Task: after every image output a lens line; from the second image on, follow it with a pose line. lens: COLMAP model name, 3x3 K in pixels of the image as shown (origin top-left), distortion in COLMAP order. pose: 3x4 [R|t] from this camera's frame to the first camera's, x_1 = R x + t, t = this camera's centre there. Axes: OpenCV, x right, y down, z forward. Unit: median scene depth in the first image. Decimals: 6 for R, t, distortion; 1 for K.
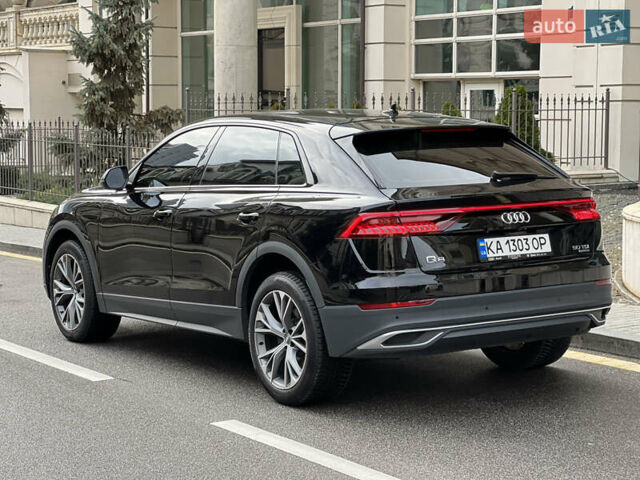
lens RADIAL K [[1363.8, 0, 319.9], [0, 1363.8, 287.9], [0, 0, 1]] dist [0.287558, -0.204060]
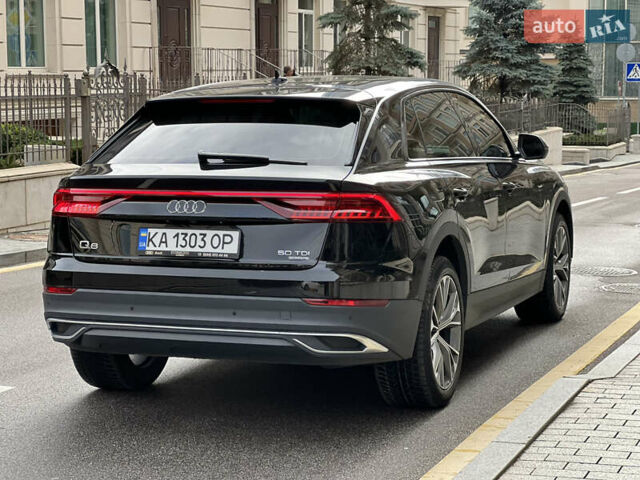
lens RADIAL K [[1413.2, 0, 320.0], [0, 1413.2, 240.0], [0, 0, 1]] dist [0.059632, 0.480155]
pose [[0.566686, 0.106328, -0.817044, 0.896682], [-0.088870, 0.993741, 0.067683, -0.097233], [0.819127, 0.034256, 0.572589, 0.574391]]
